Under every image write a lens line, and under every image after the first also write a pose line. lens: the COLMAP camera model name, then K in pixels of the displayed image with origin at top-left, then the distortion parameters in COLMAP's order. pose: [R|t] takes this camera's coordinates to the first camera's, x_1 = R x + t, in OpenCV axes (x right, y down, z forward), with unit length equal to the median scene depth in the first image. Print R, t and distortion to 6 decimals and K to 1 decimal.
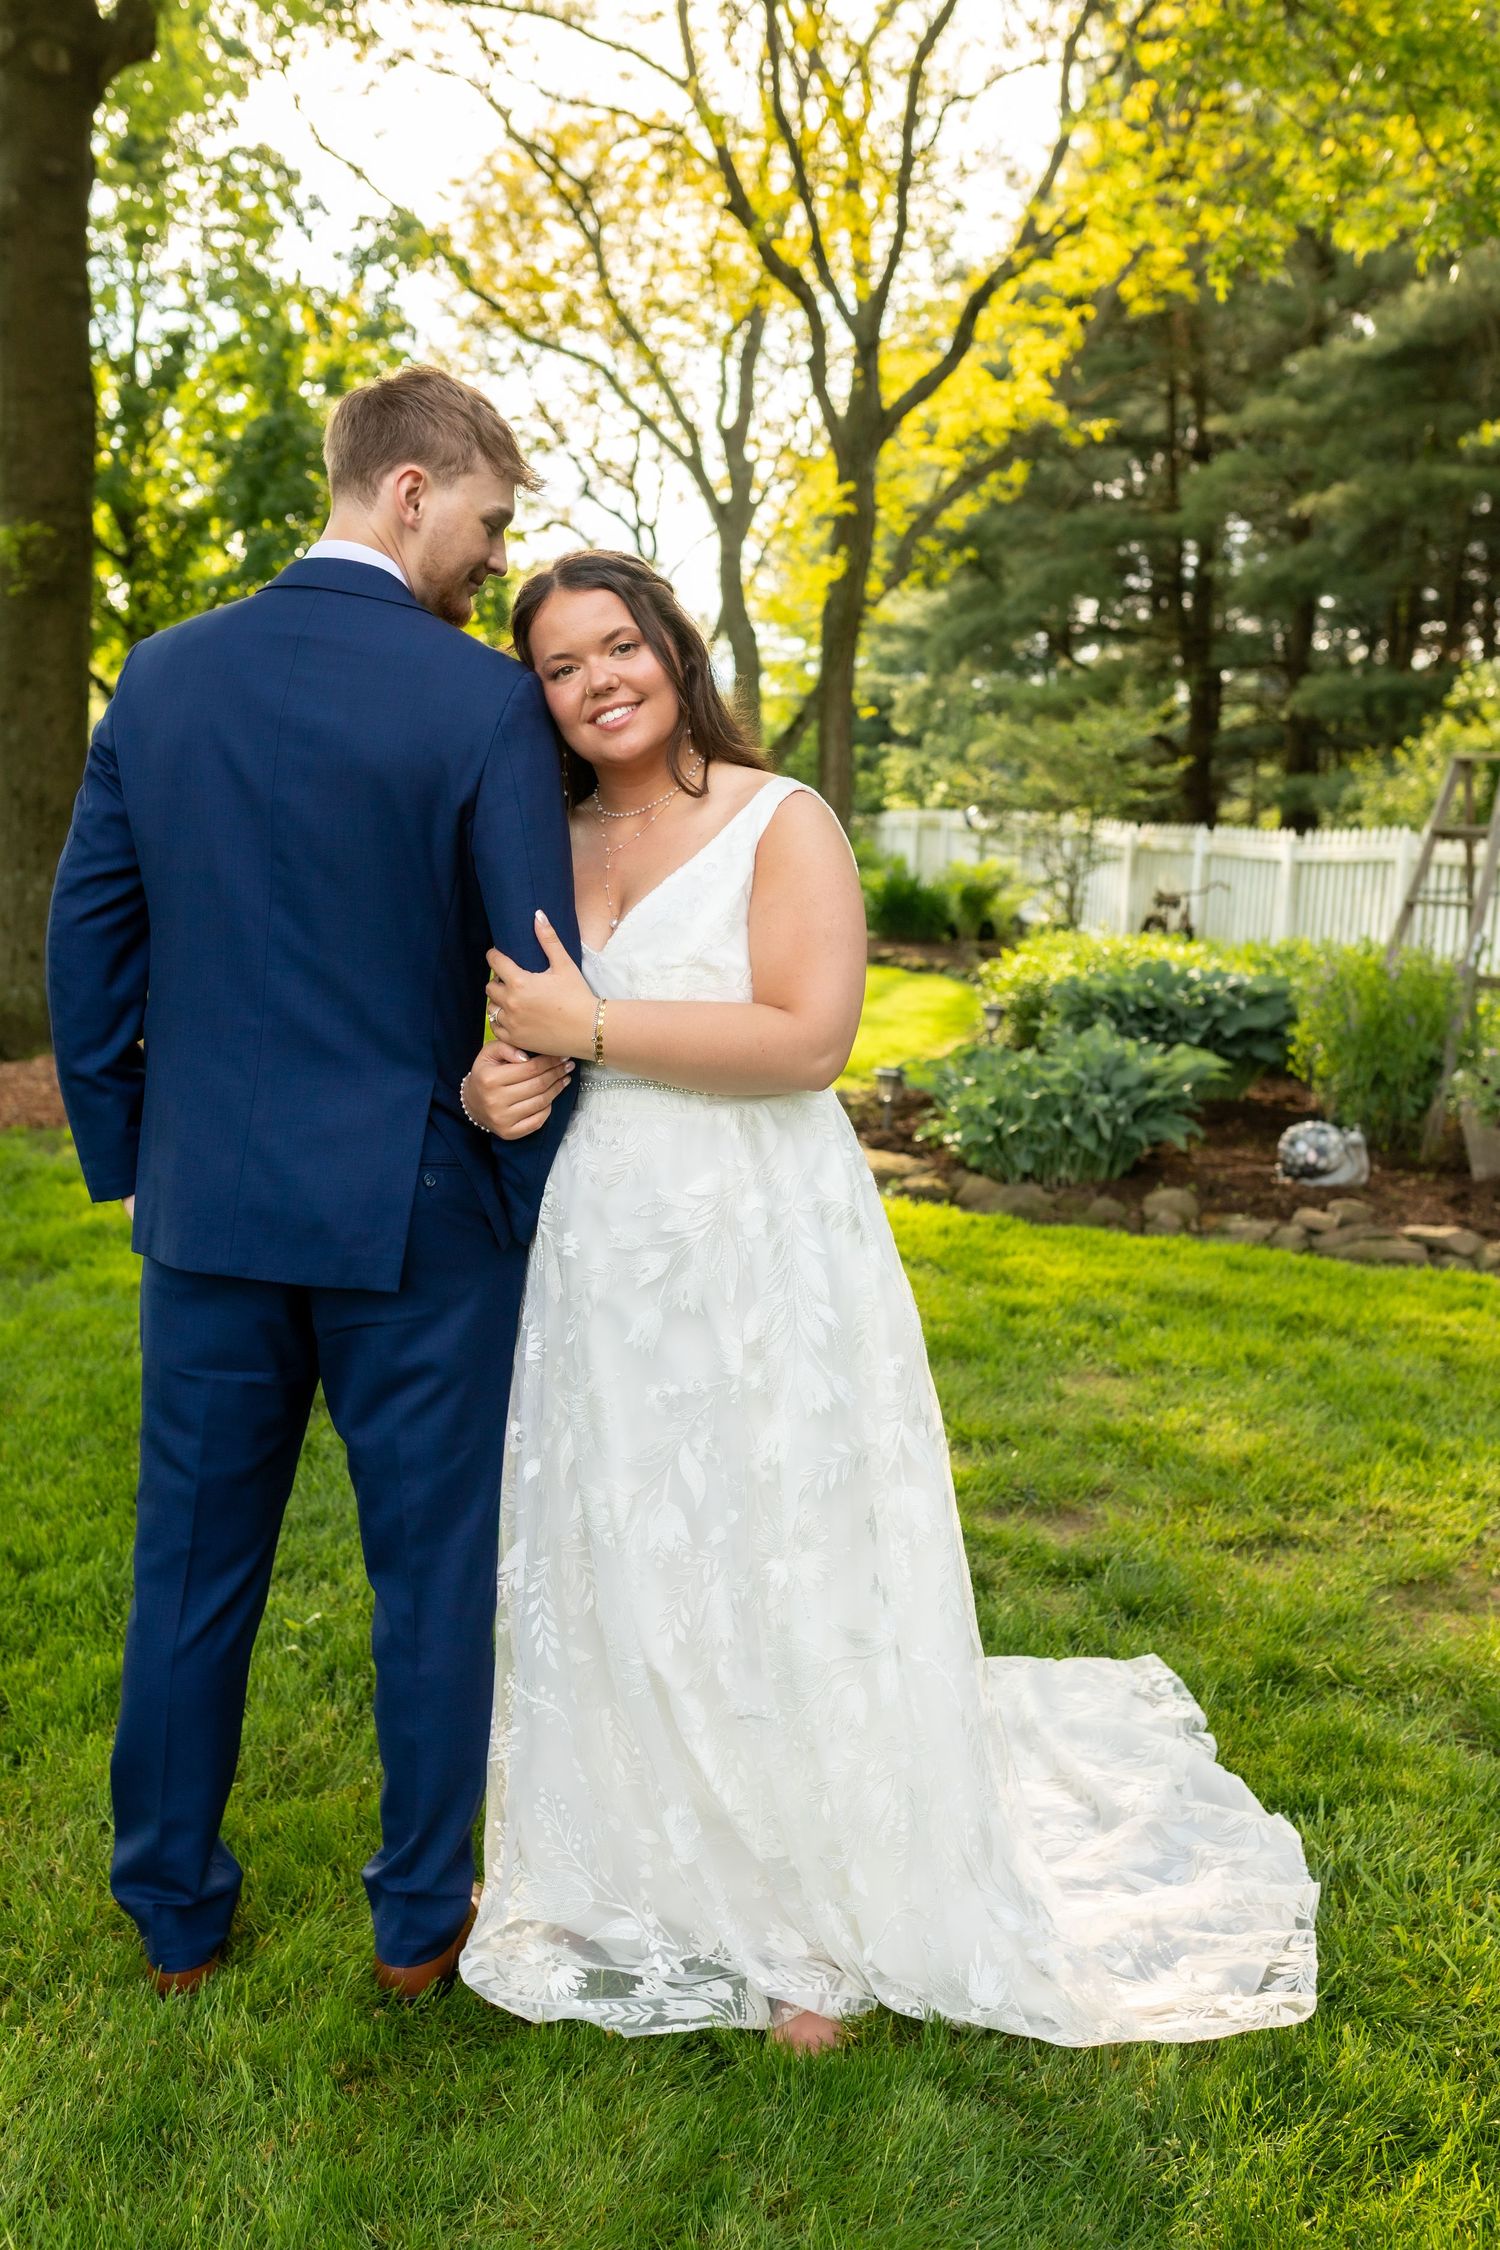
lens RADIAL K [[1852.8, 0, 608.9], [0, 1852.8, 1127.3], [0, 0, 1]] dist [-0.038180, -0.011935]
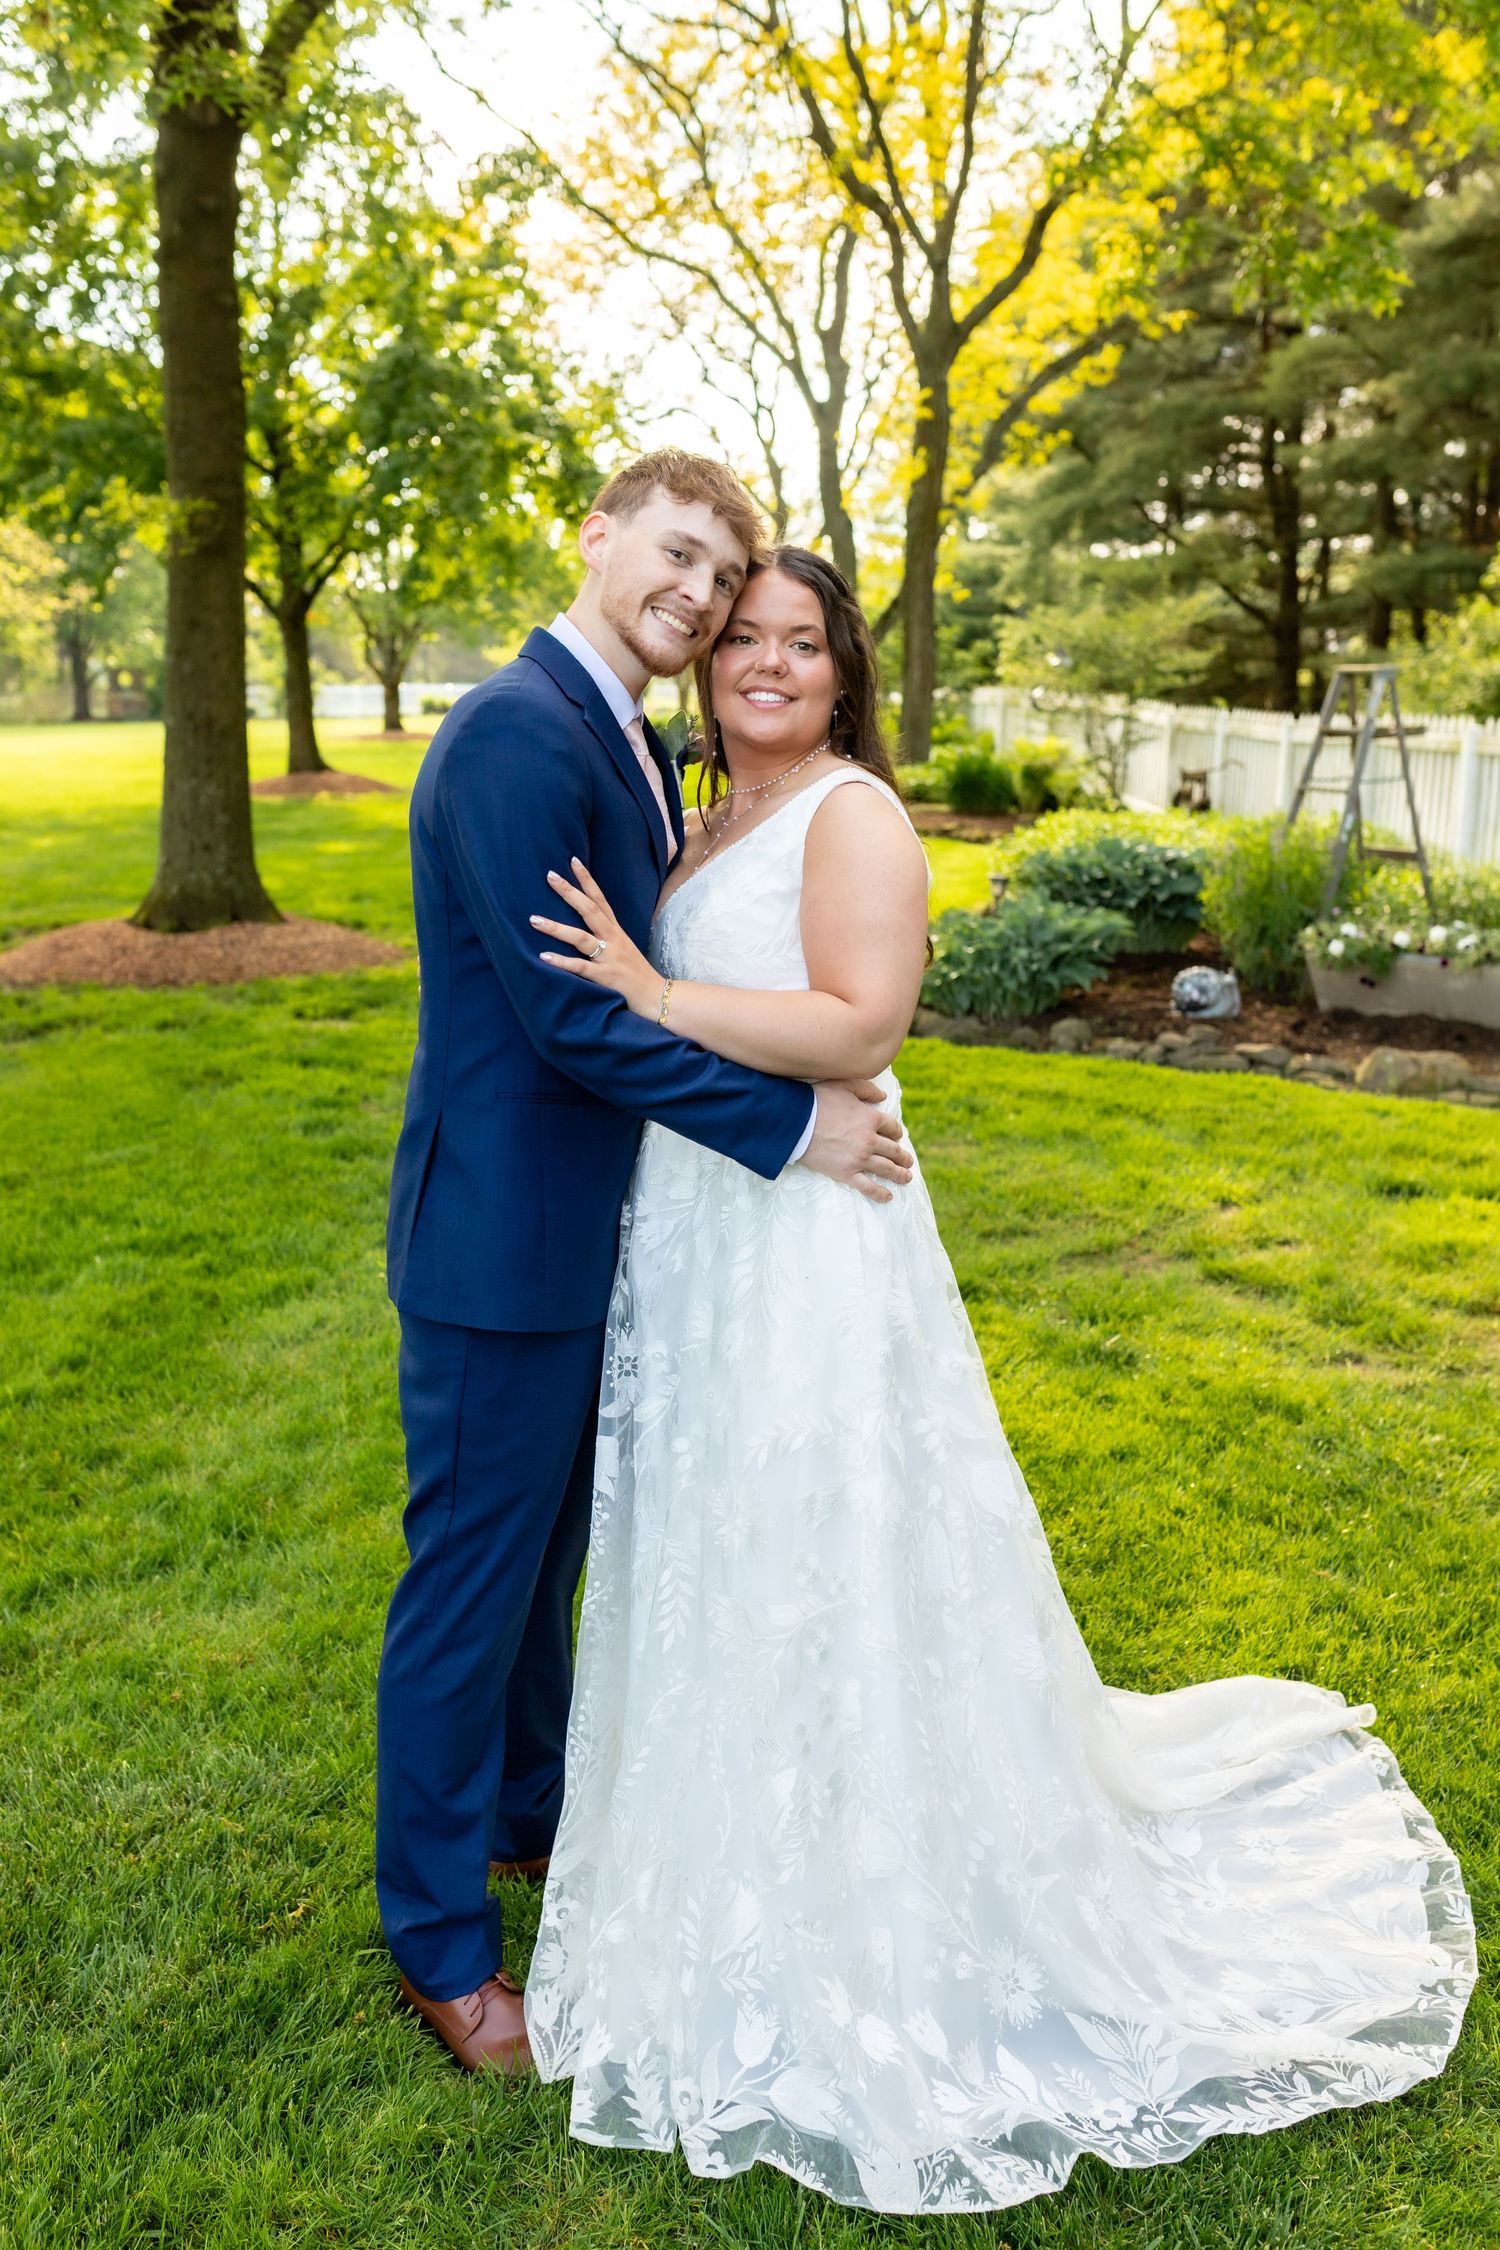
lens RADIAL K [[1852.8, 0, 608.9], [0, 1852.8, 1127.3], [0, 0, 1]] dist [-0.038180, -0.011935]
pose [[0.996475, -0.005517, -0.083709, 0.033600], [0.011520, 0.997381, 0.071404, 0.004725], [0.083096, -0.072117, 0.993929, -0.130241]]
